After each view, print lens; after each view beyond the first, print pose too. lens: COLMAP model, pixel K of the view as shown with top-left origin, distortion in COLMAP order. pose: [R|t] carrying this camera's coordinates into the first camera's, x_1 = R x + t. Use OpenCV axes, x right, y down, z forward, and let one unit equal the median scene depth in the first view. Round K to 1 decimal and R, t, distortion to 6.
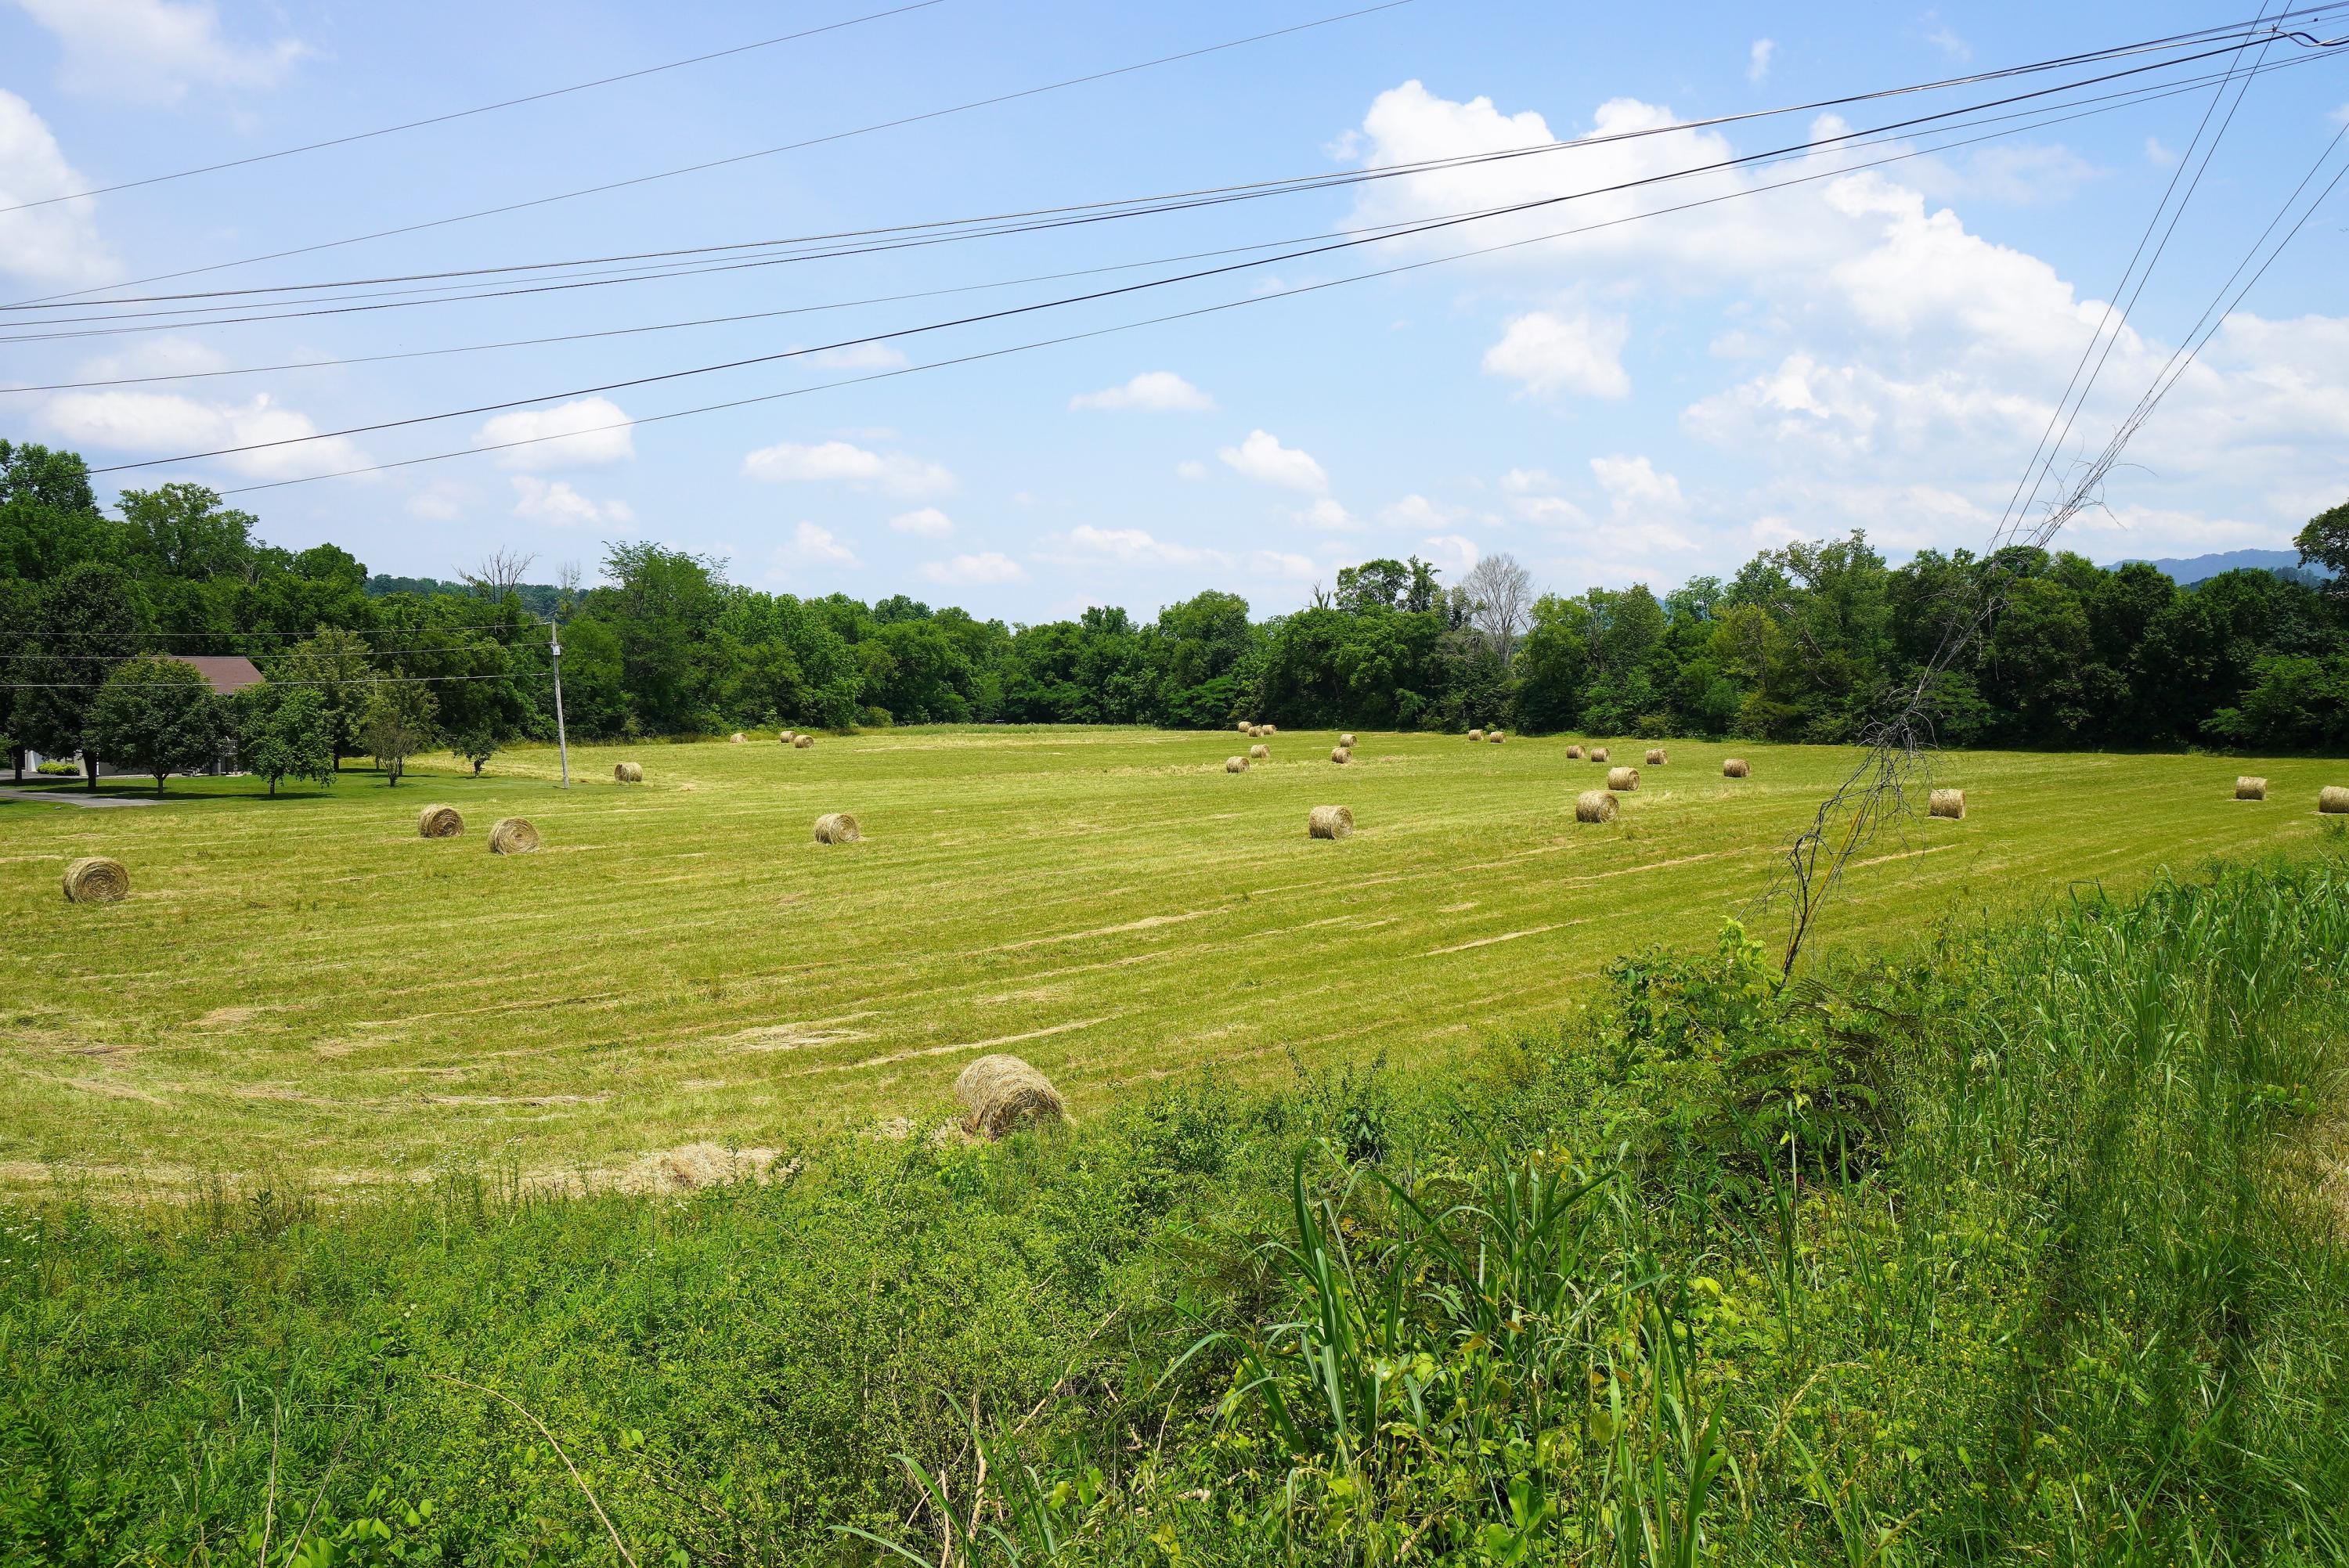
lens RADIAL K [[1836.5, 0, 1171.9], [0, 1836.5, 781.3], [0, 0, 1]] dist [0.073832, -0.000621]
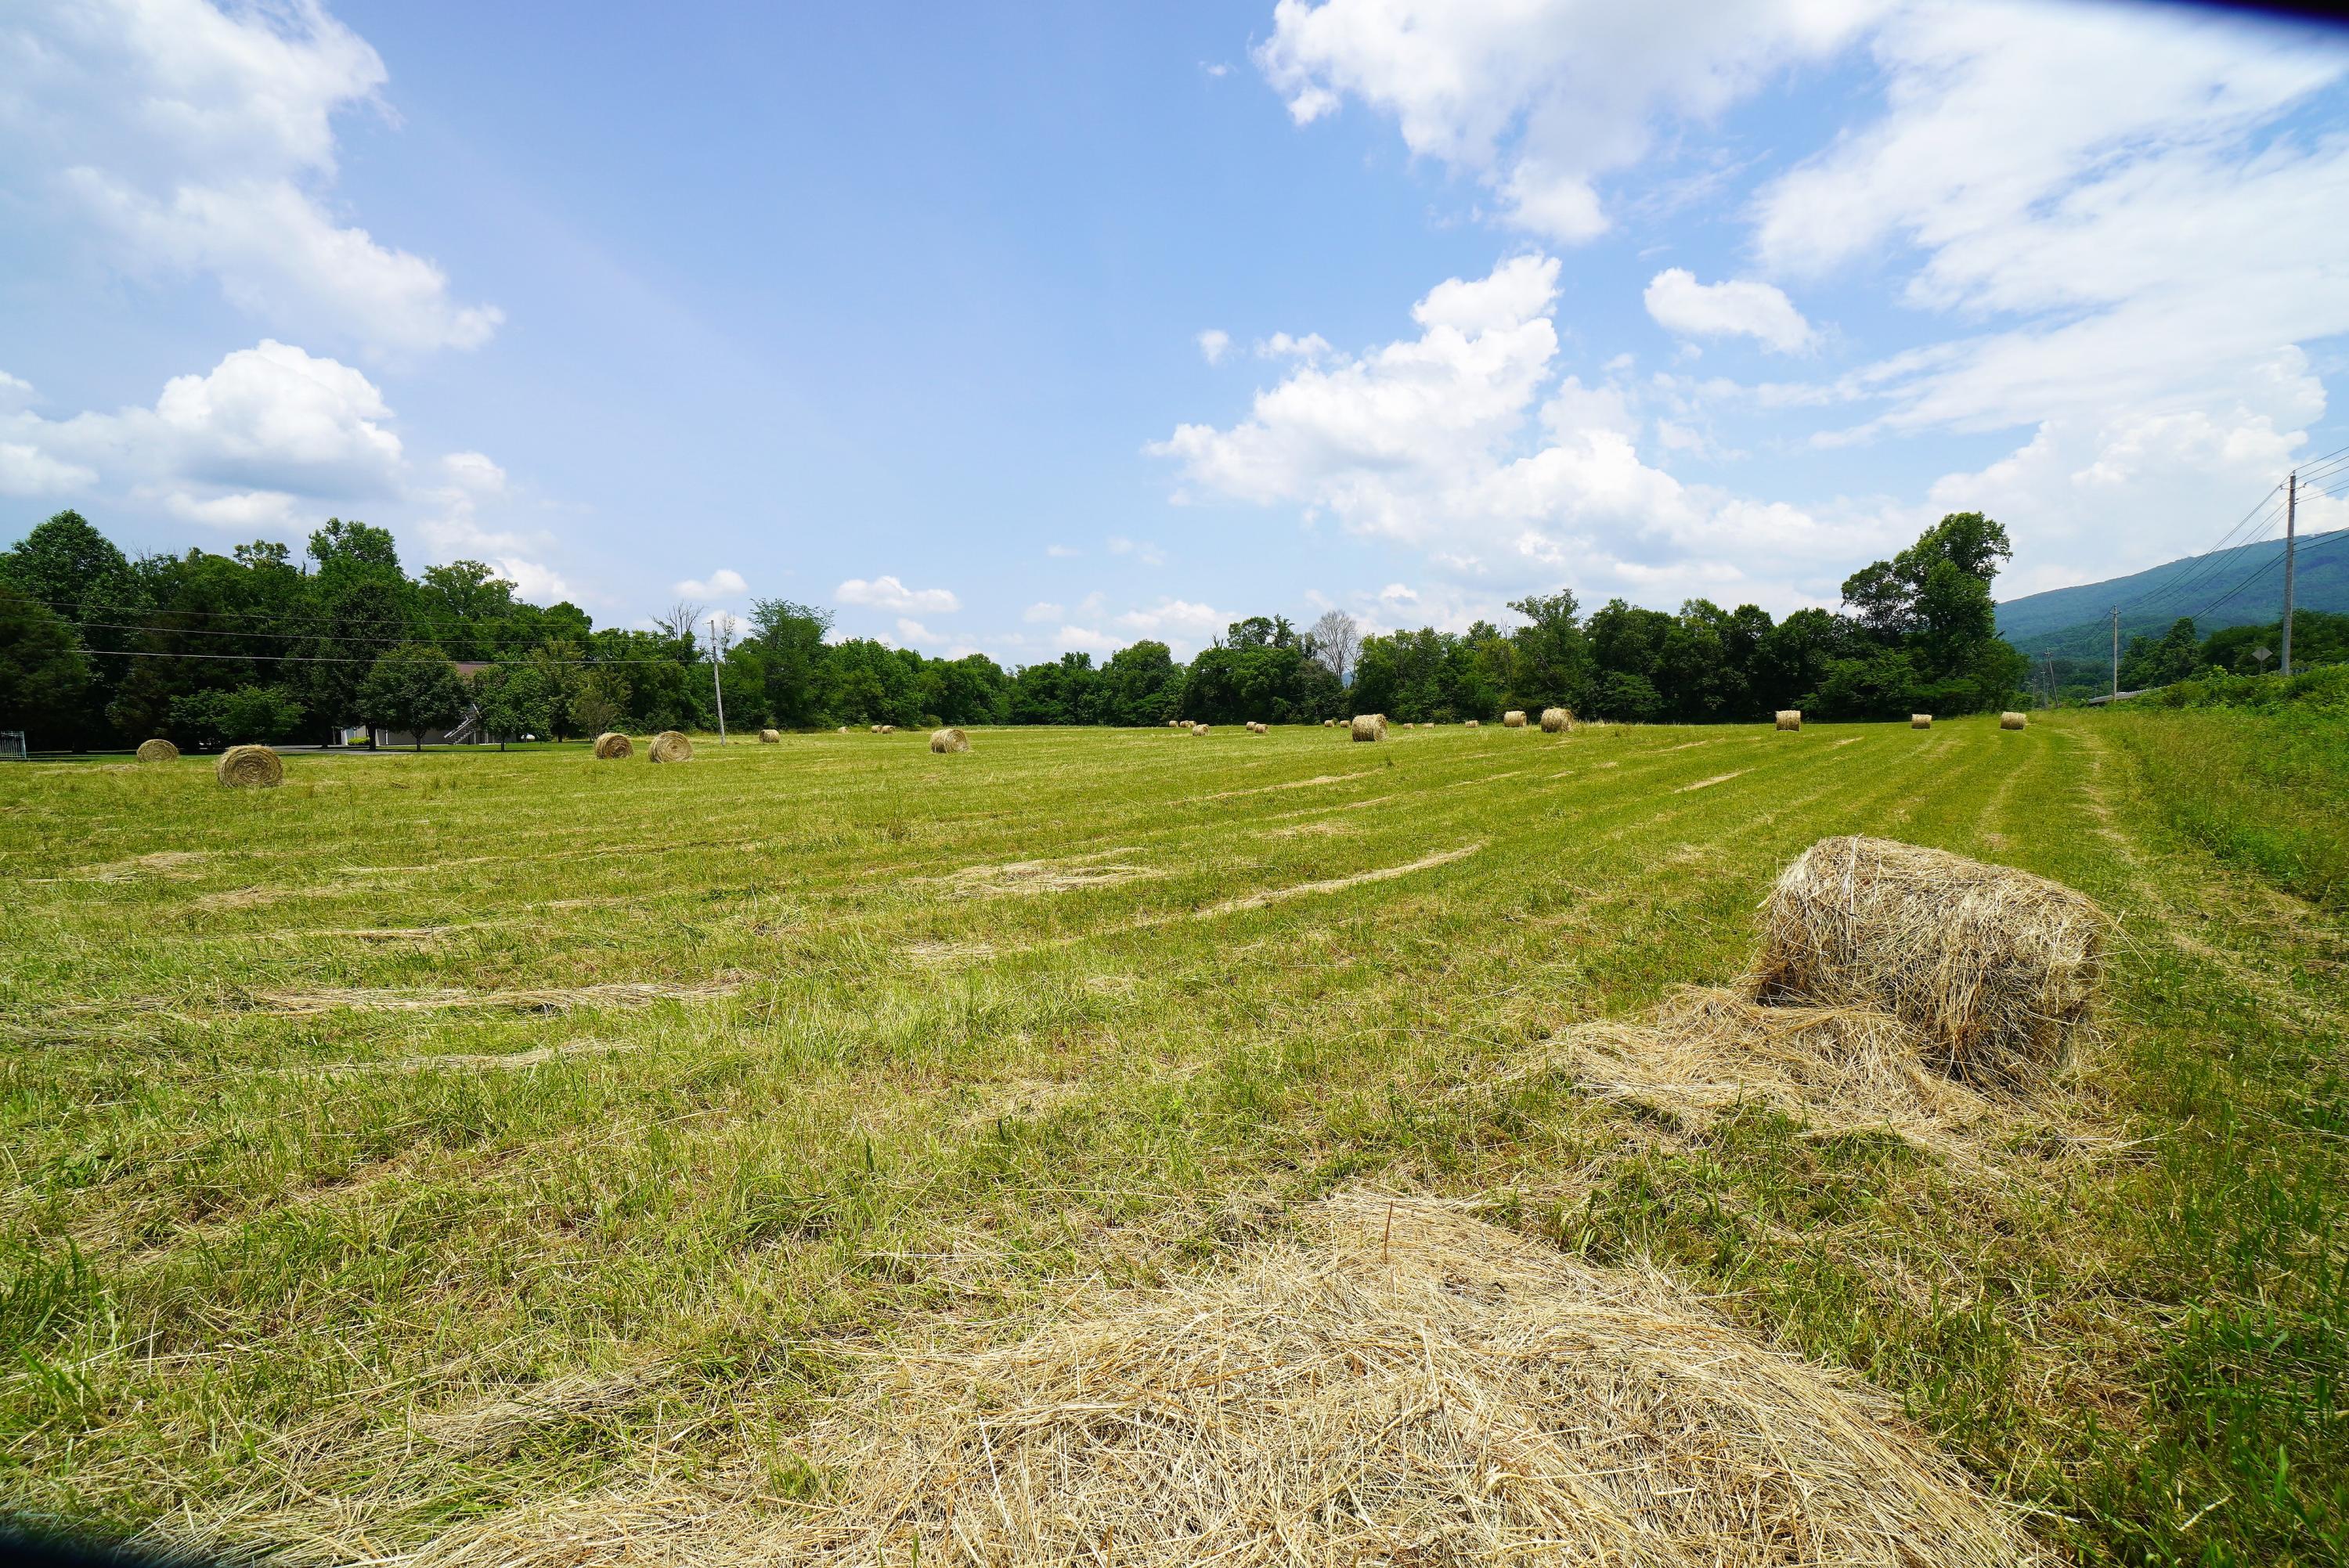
lens RADIAL K [[1060.3, 0, 1168.4], [0, 1060.3, 782.2], [0, 0, 1]] dist [-0.040400, 0.010461]
pose [[0.996988, -0.016171, 0.075856, -0.038439], [0.016130, 0.999869, 0.001157, 0.021535], [-0.075864, 0.000070, 0.997118, 0.129213]]
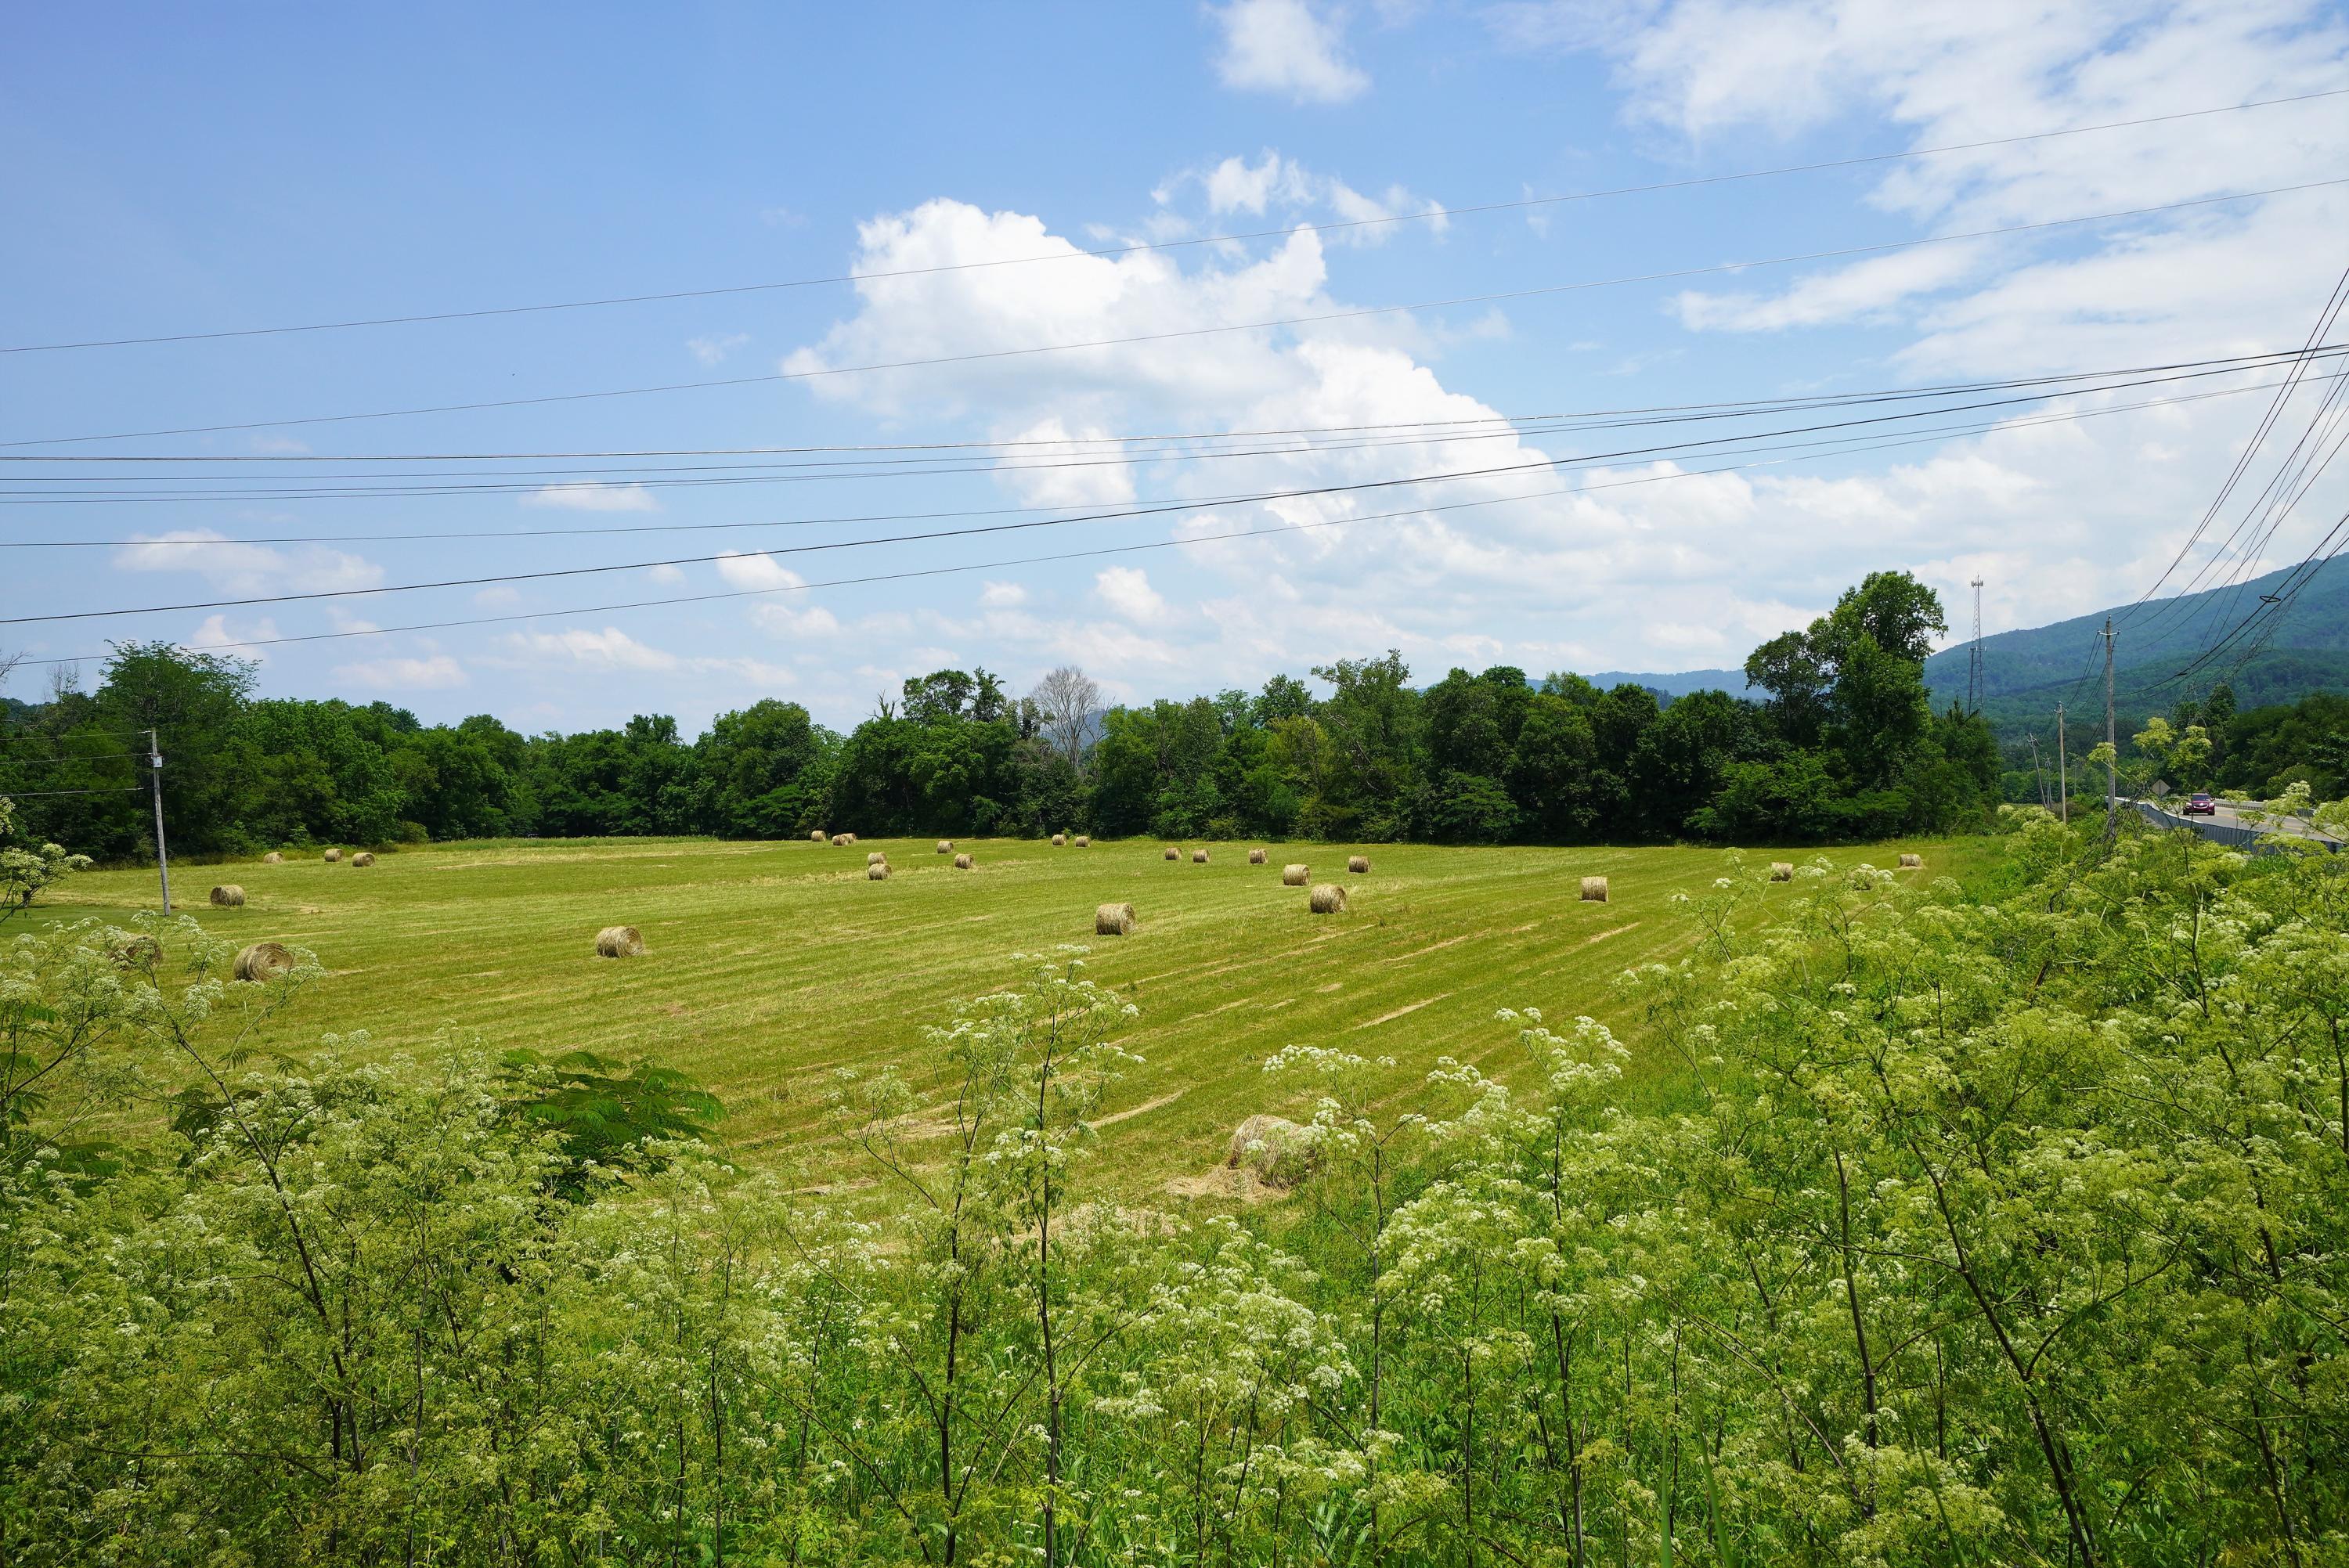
lens RADIAL K [[1836.5, 0, 1164.5], [0, 1836.5, 780.9], [0, 0, 1]] dist [0.073832, -0.000621]
pose [[0.958661, -0.007372, 0.284455, -0.074695], [0.024251, 0.998144, -0.055861, 0.001002], [-0.283515, 0.060450, 0.957061, -0.010845]]
